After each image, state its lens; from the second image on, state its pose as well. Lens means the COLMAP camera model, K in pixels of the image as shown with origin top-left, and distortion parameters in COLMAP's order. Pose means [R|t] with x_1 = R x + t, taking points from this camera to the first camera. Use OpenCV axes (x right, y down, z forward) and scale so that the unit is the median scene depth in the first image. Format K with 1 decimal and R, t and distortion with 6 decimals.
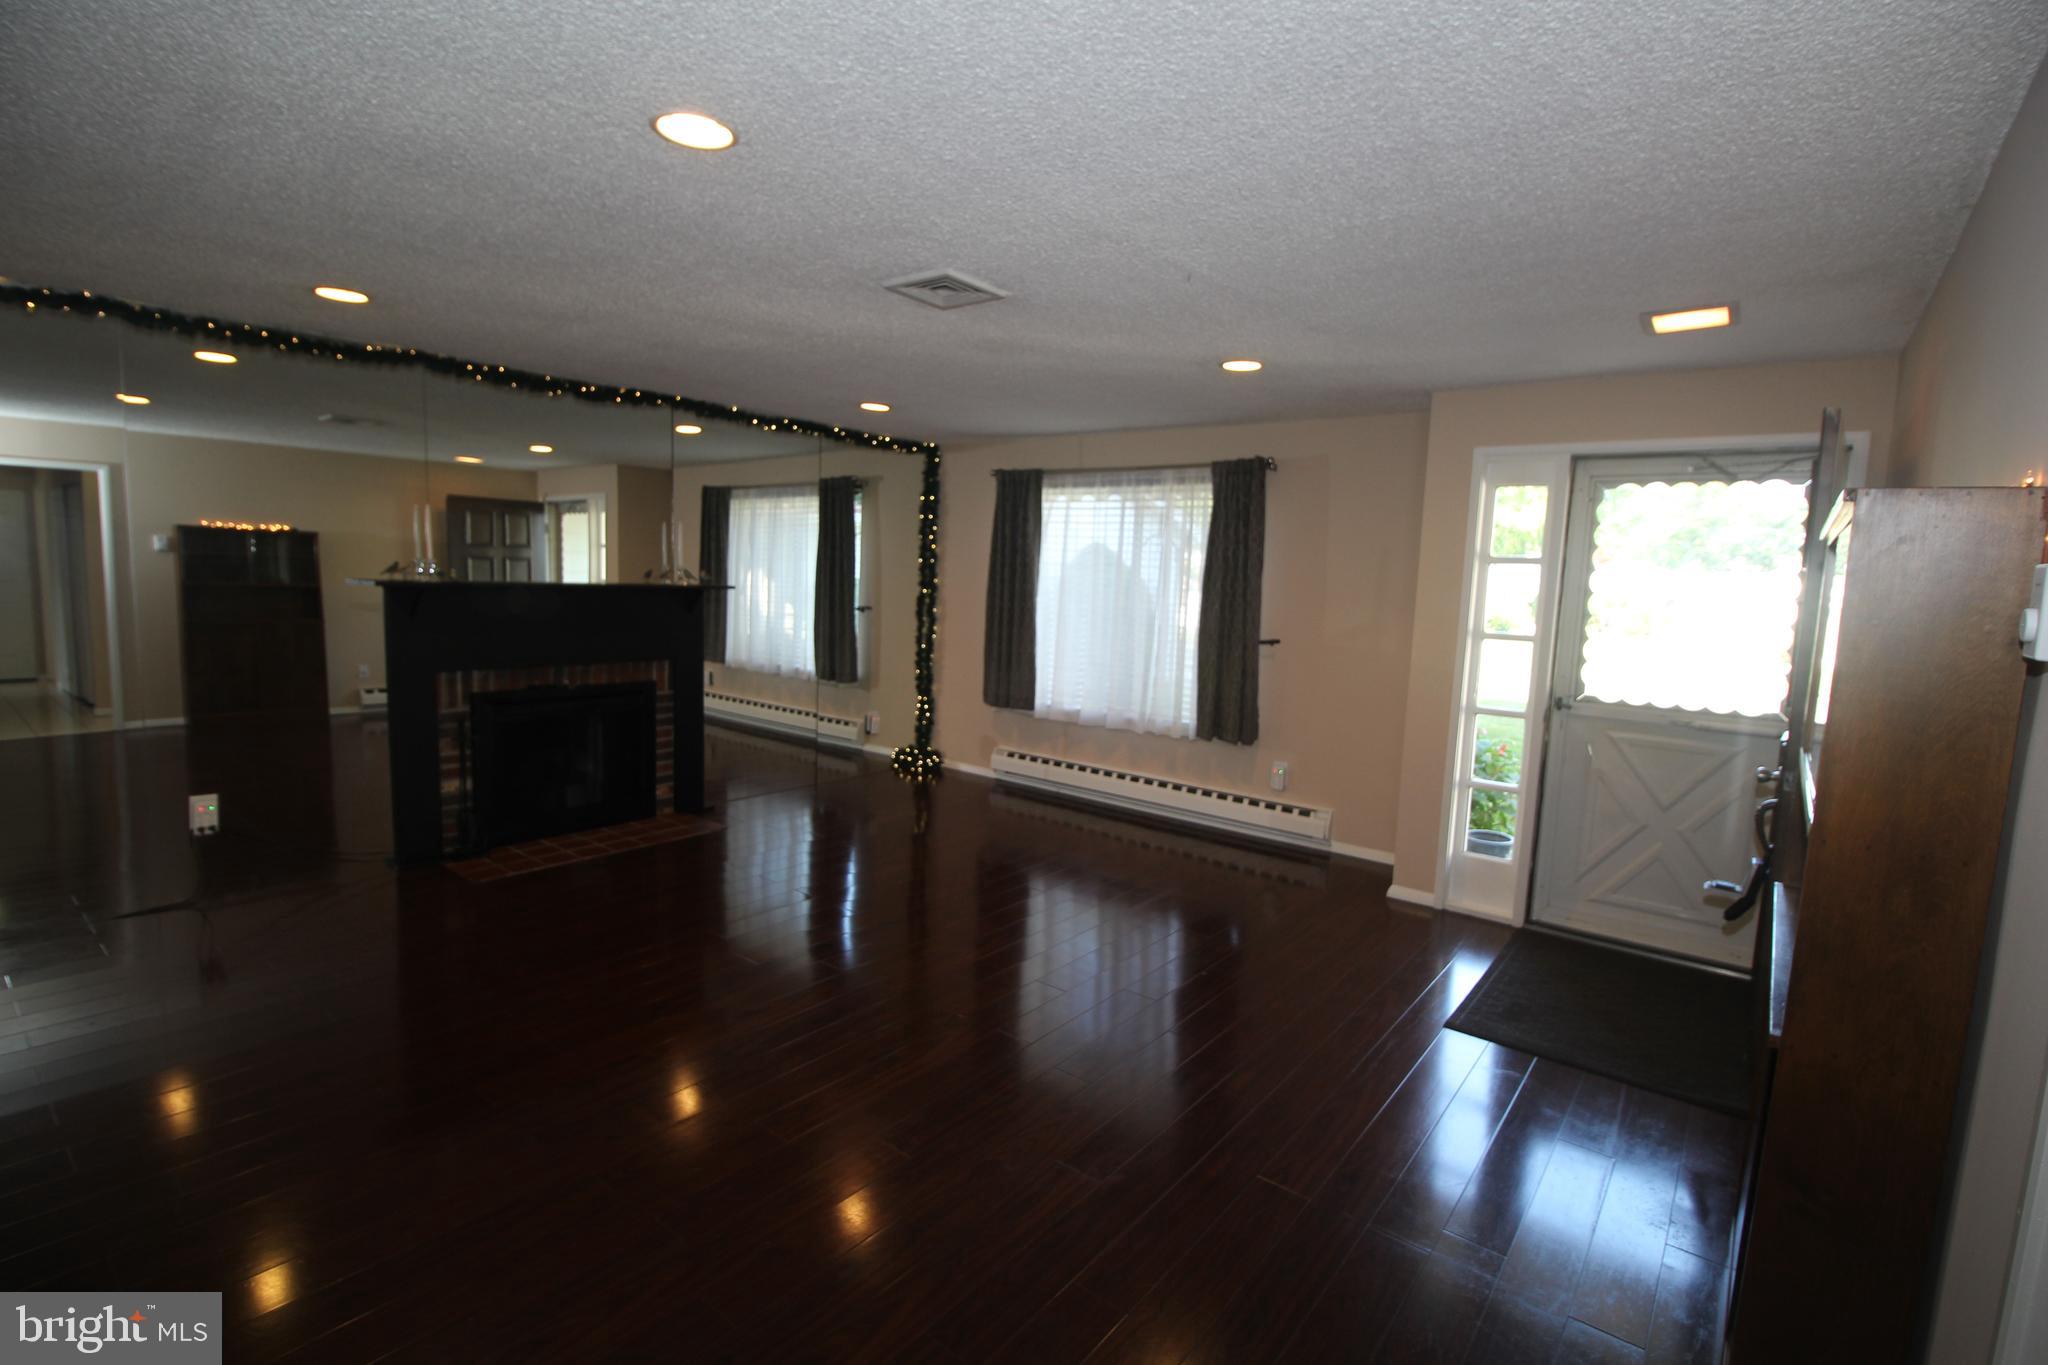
lens RADIAL K [[950.6, 0, 1031.4], [0, 950.6, 679.7], [0, 0, 1]] dist [0.000013, -0.012503]
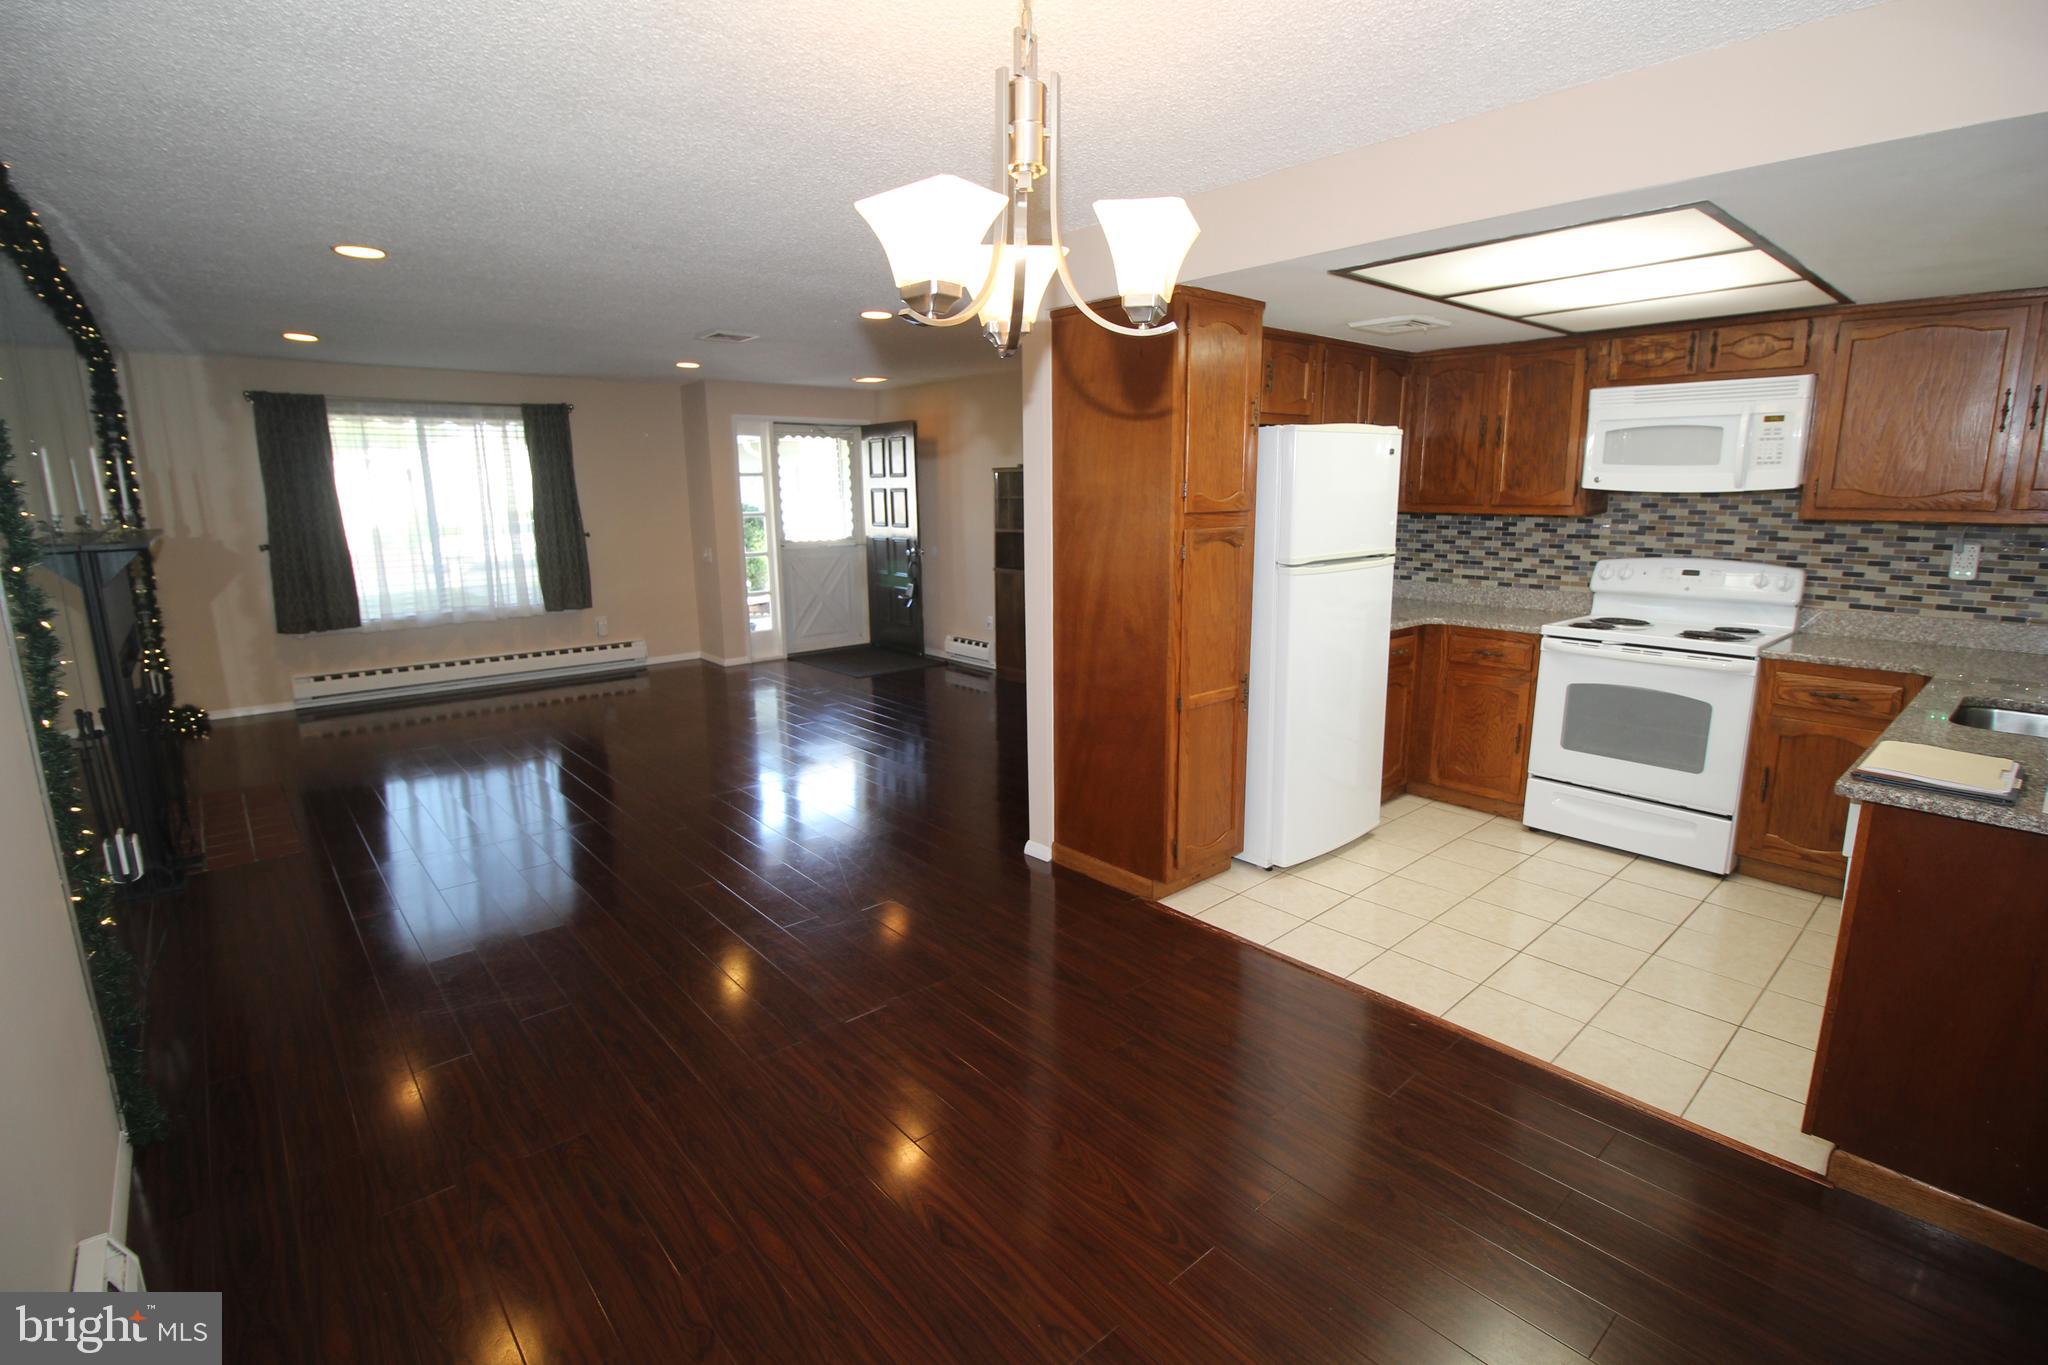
lens RADIAL K [[948.4, 0, 1031.4], [0, 948.4, 677.4], [0, 0, 1]] dist [0.003666, -0.016282]
pose [[0.174569, -0.229580, 0.957507, -0.919351], [0.132076, 0.969110, 0.208282, -0.034638], [-0.975747, 0.090104, 0.199499, 0.063594]]
